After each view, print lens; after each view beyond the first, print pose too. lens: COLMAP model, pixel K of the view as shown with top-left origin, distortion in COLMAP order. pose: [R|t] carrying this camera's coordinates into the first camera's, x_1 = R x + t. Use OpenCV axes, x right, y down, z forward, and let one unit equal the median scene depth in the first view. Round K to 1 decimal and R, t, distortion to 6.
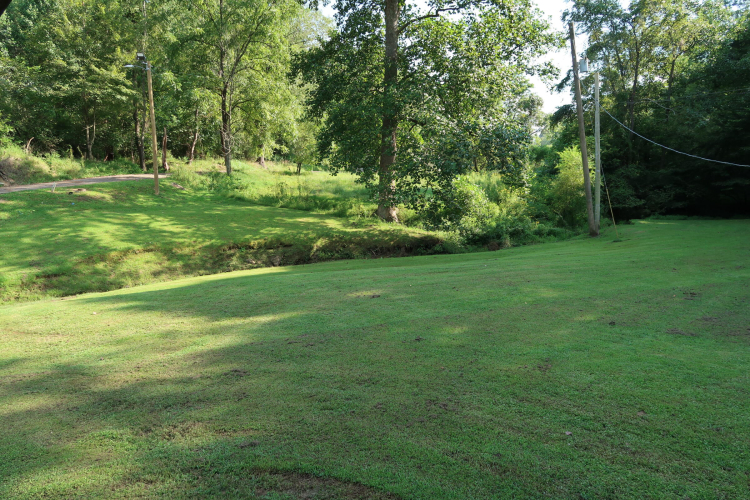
lens RADIAL K [[526.2, 0, 367.9], [0, 526.2, 243.7], [0, 0, 1]] dist [-0.019778, 0.010140]
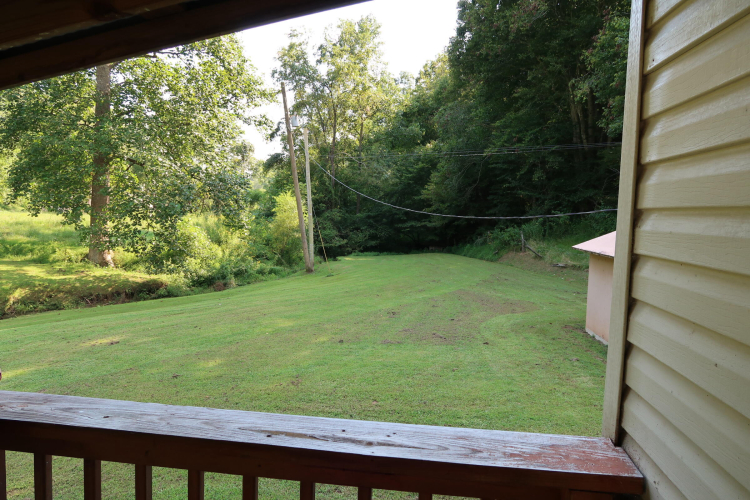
lens RADIAL K [[526.2, 0, 370.1], [0, 526.2, 248.0], [0, 0, 1]] dist [-0.019778, 0.010140]
pose [[0.859696, -0.019866, 0.510420, -0.029585], [0.055974, 0.996890, -0.055476, 0.002966], [-0.507730, 0.076263, 0.858134, -0.028835]]
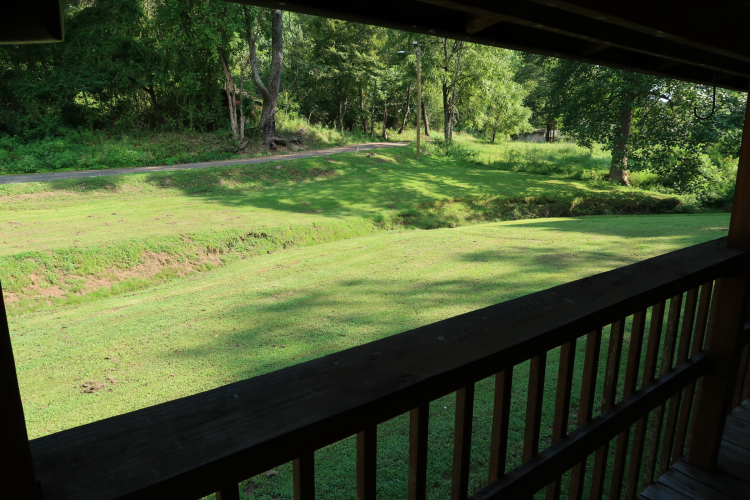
lens RADIAL K [[526.2, 0, 372.5], [0, 526.2, 239.2], [0, 0, 1]] dist [-0.019778, 0.010140]
pose [[0.975271, 0.041685, -0.217046, -0.266081], [-0.031329, 0.998210, 0.050939, 0.037132], [0.218781, -0.042880, 0.974831, -0.244887]]
